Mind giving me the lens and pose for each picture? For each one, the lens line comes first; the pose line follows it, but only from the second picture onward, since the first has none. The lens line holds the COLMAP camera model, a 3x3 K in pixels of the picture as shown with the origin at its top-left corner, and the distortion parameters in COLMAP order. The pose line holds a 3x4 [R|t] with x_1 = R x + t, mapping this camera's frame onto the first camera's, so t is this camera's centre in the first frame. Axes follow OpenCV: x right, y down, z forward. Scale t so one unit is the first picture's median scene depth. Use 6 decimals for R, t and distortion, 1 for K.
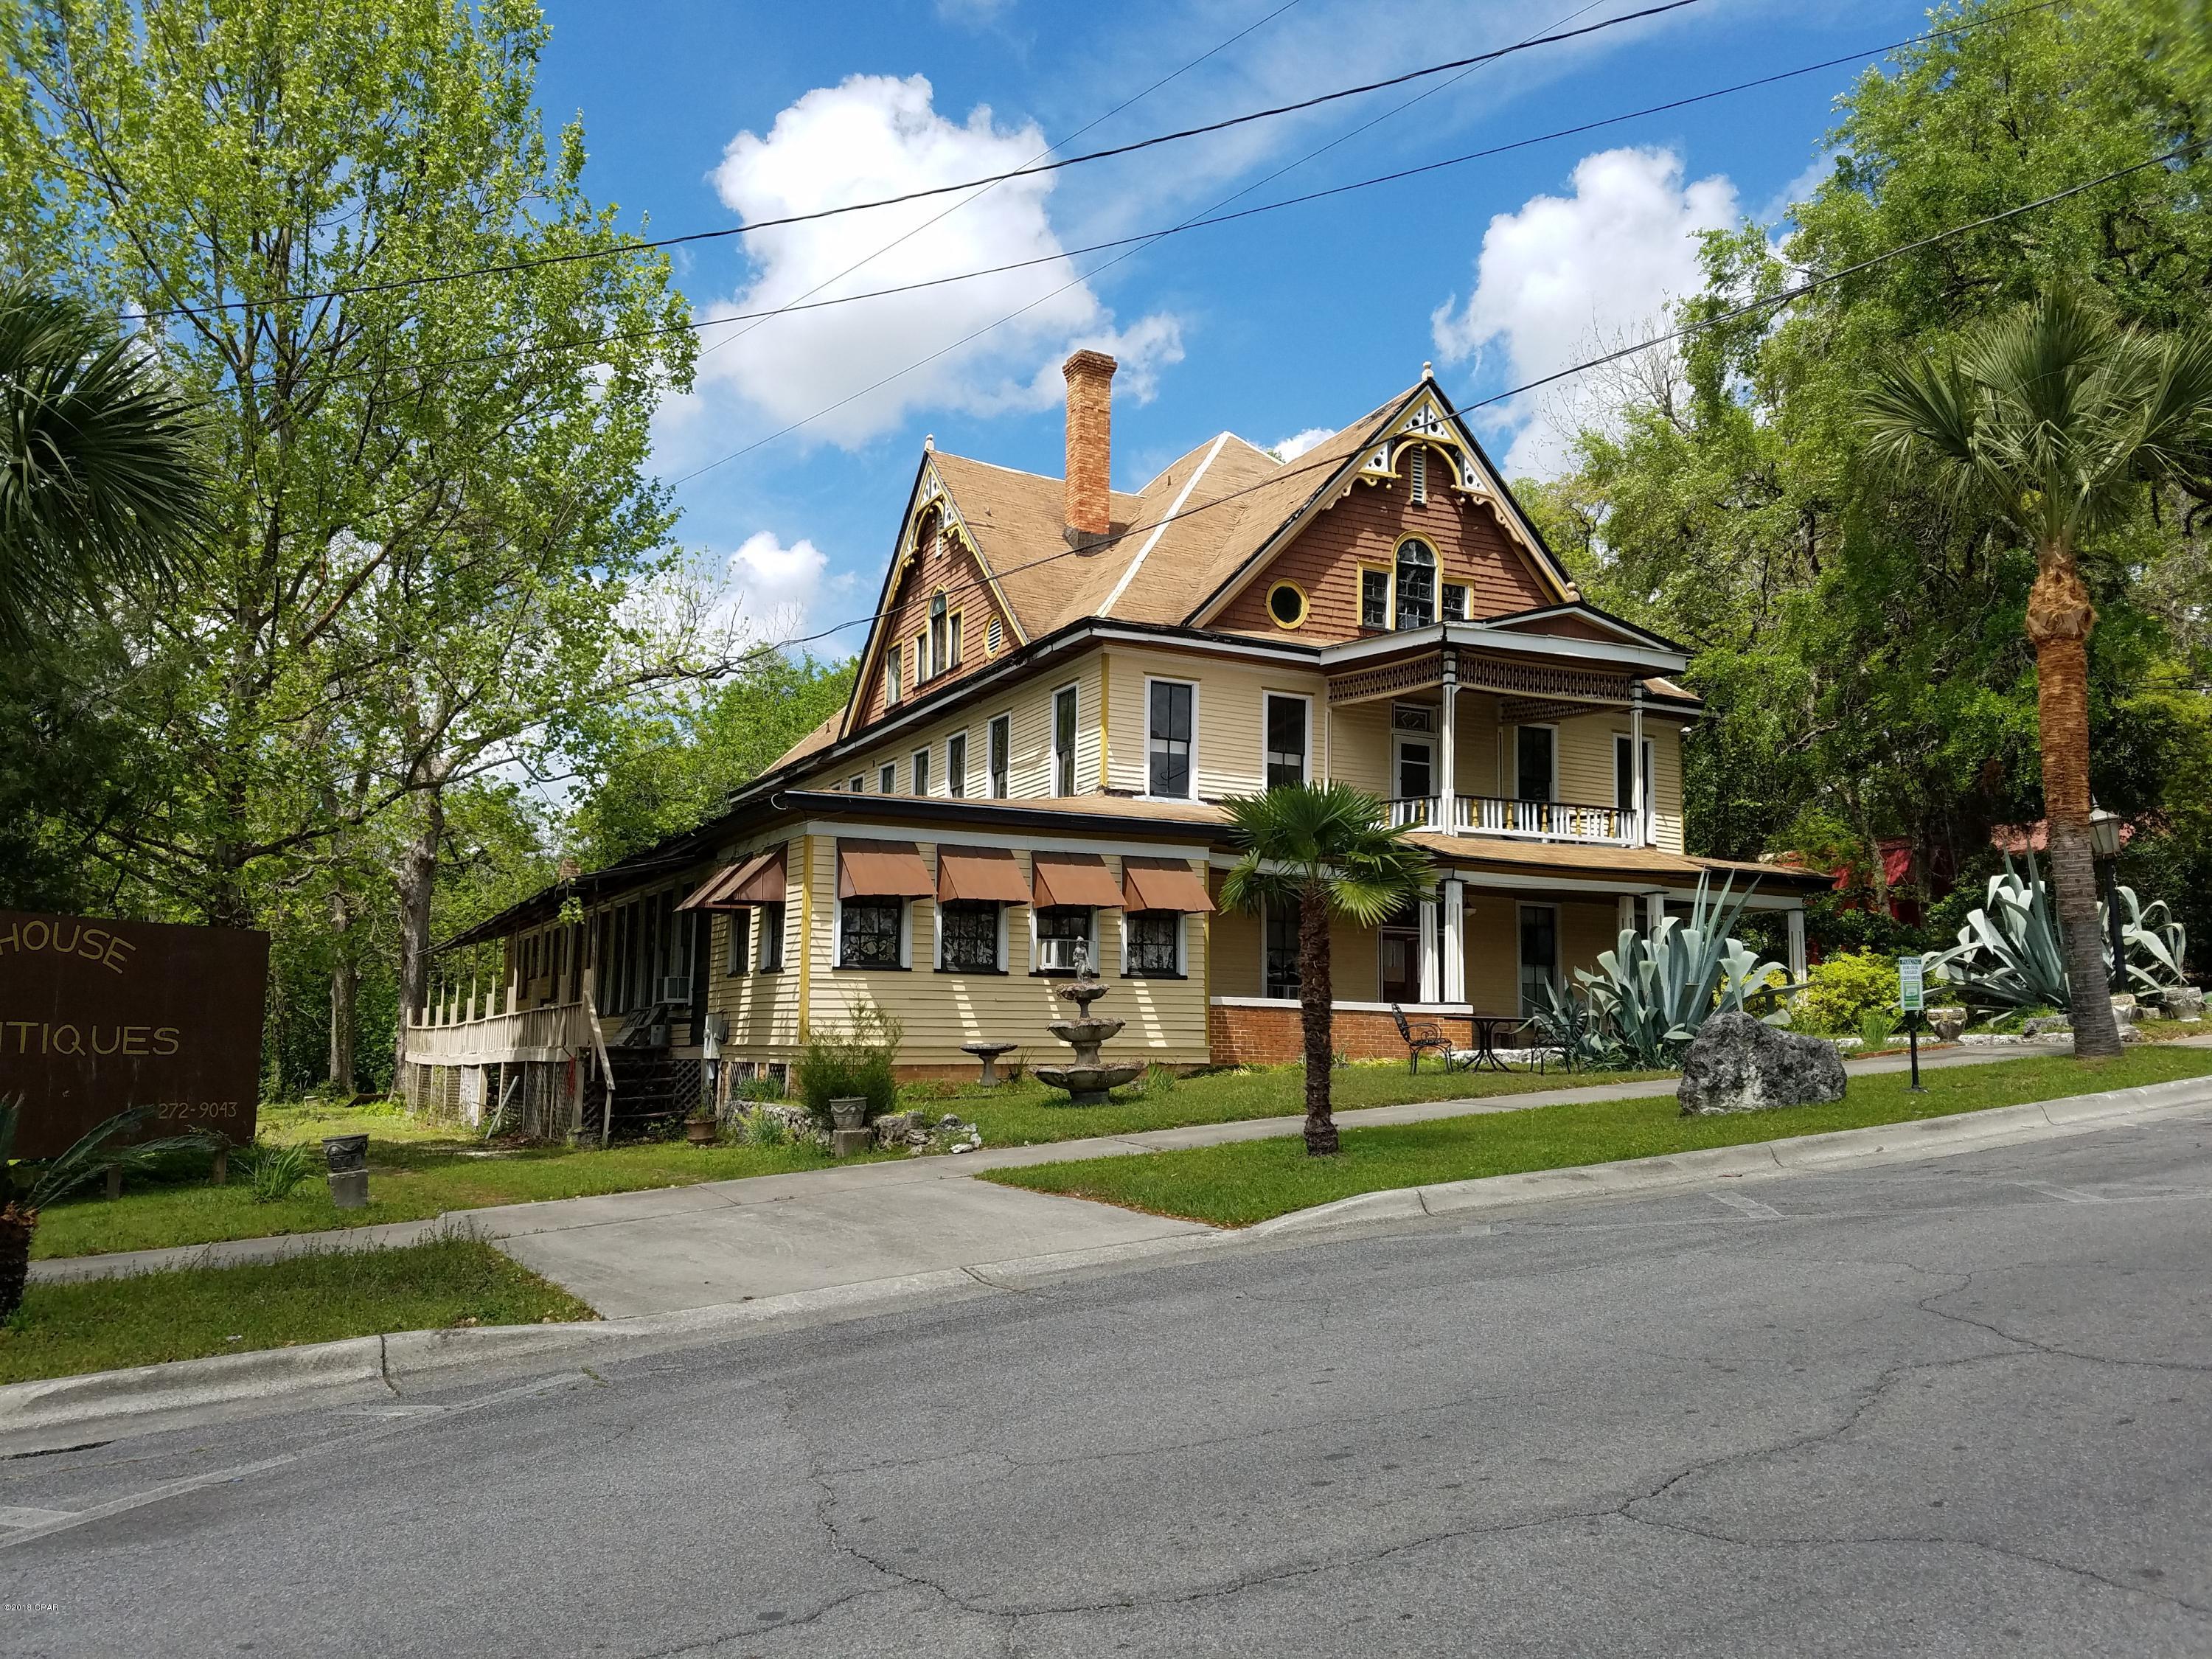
lens RADIAL K [[1678.3, 0, 1111.2], [0, 1678.3, 877.2], [0, 0, 1]] dist [0.283723, -0.483153]
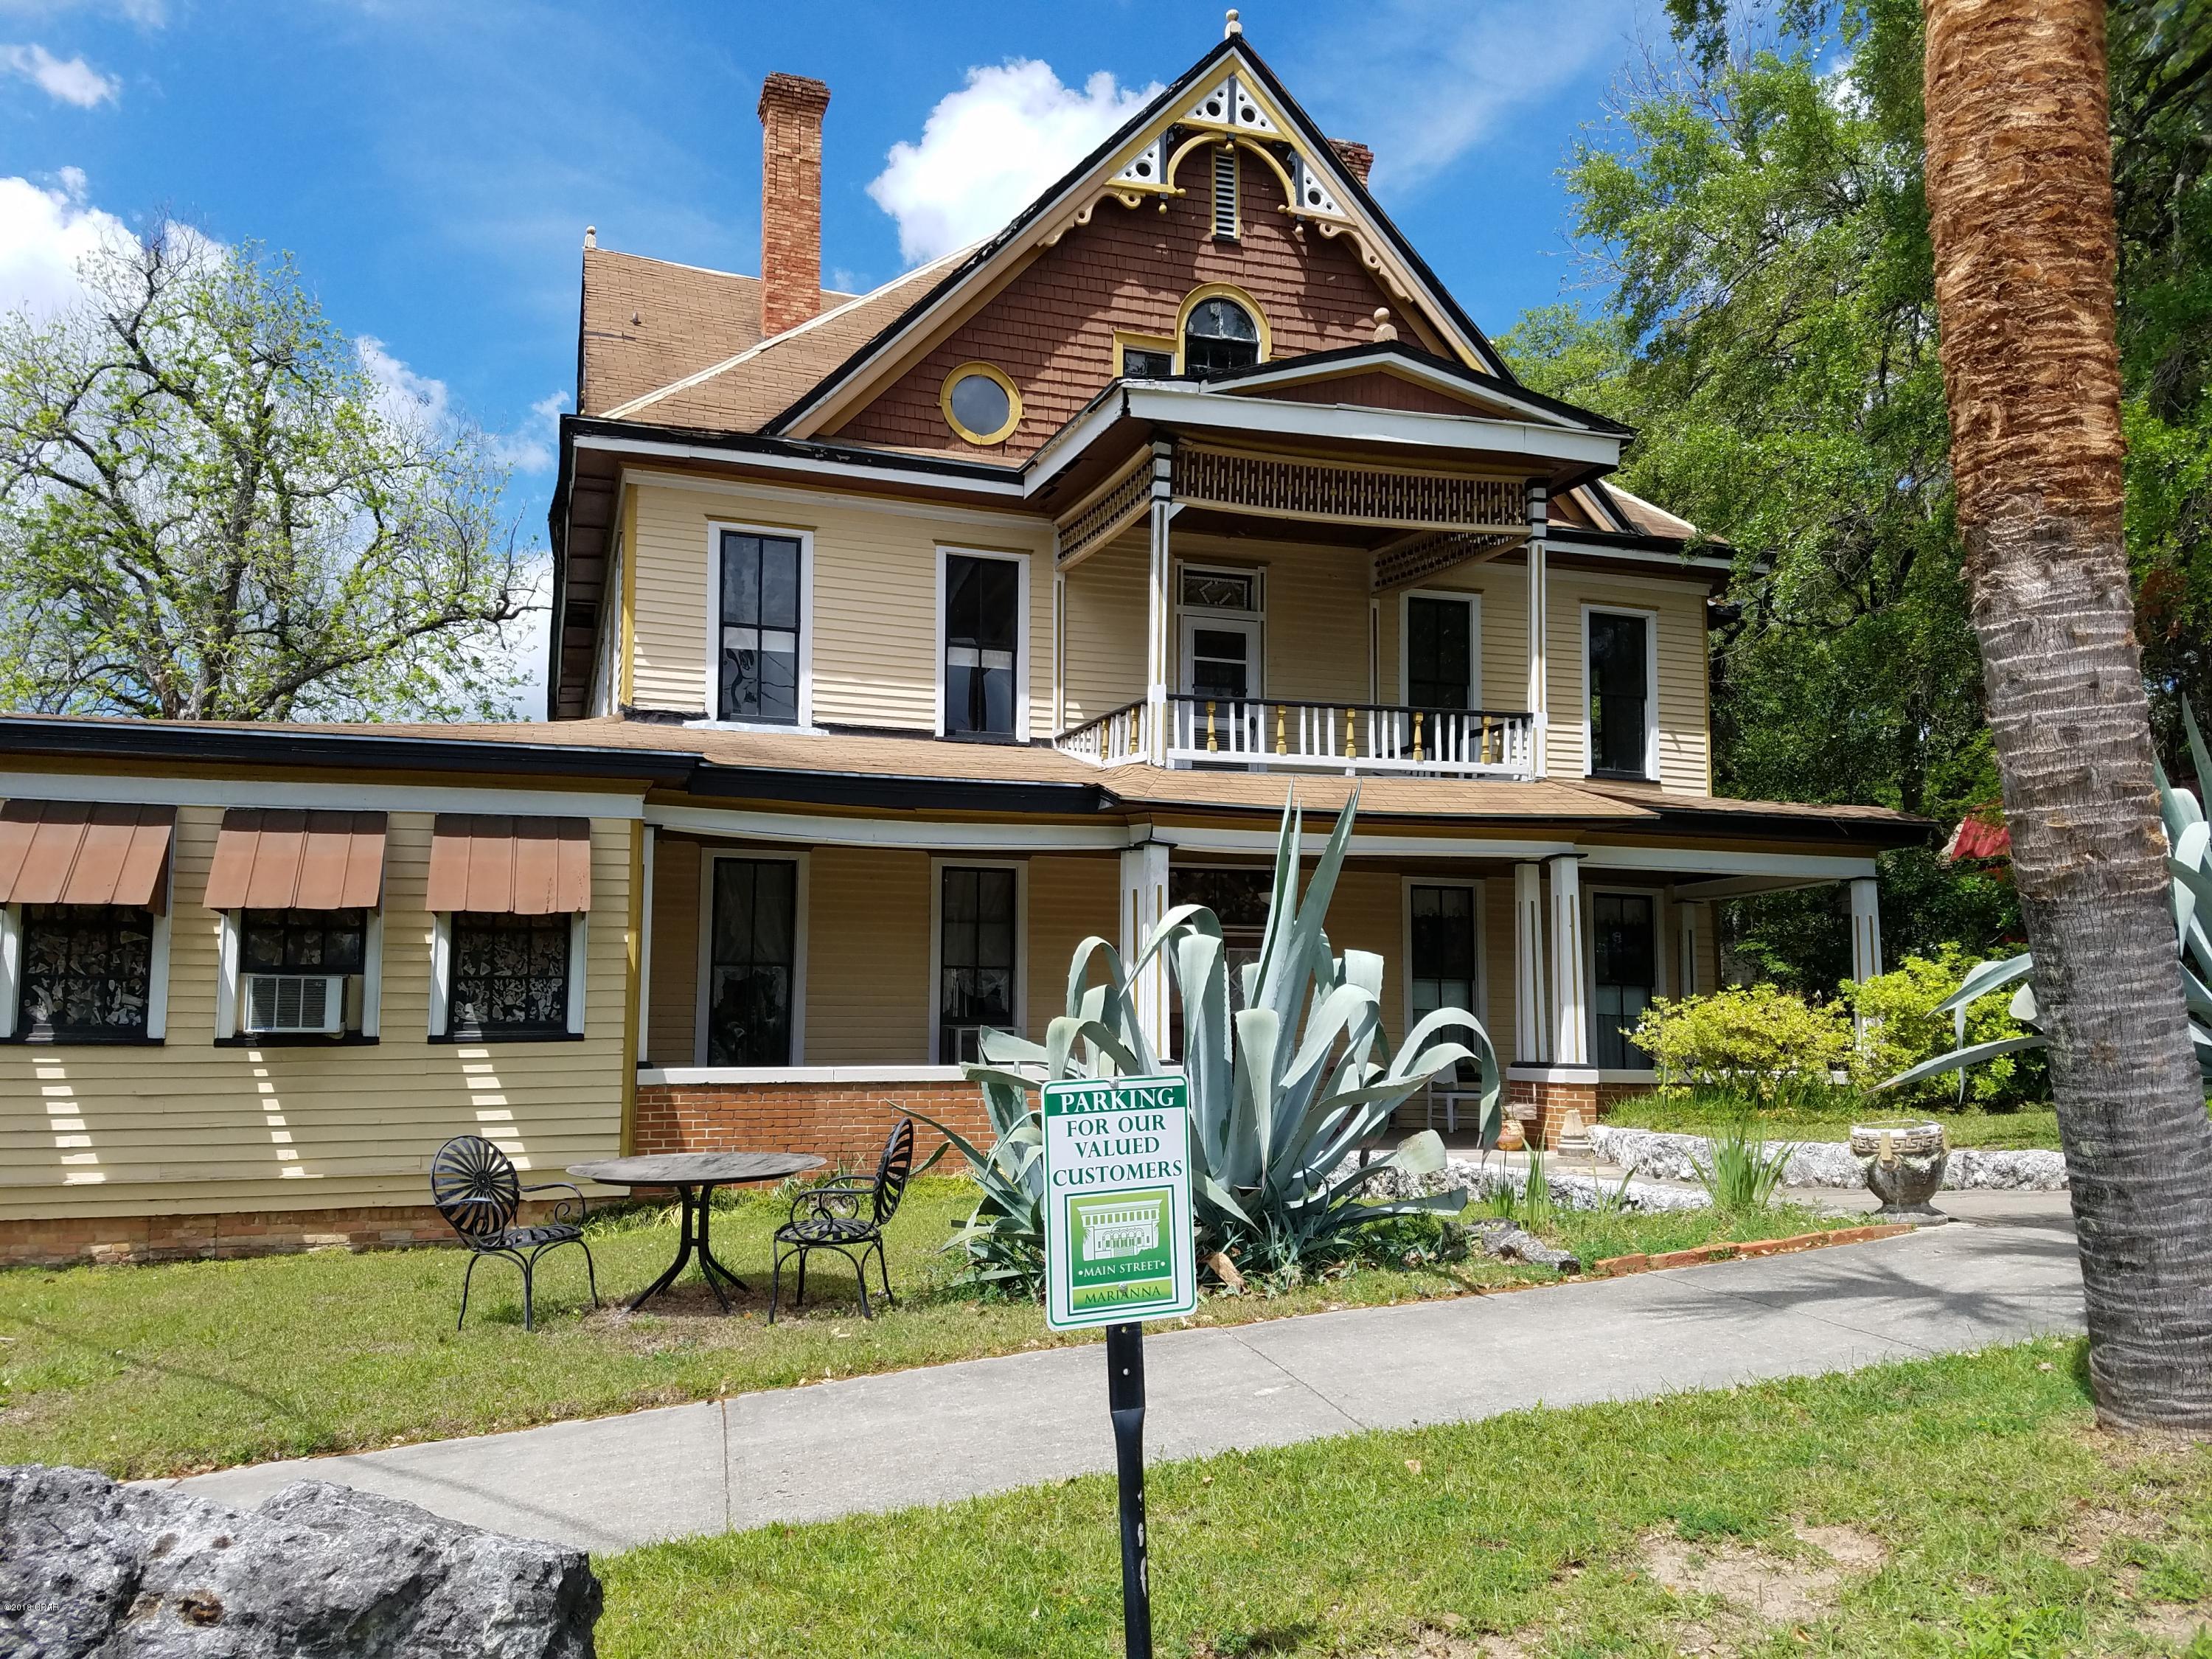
lens RADIAL K [[1678.3, 0, 1111.2], [0, 1678.3, 877.2], [0, 0, 1]] dist [0.283723, -0.483153]
pose [[0.986550, -0.026891, -0.161236, 0.430911], [0.027623, 0.999616, 0.002304, 0.017205], [0.161112, -0.006727, 0.986913, 0.693368]]
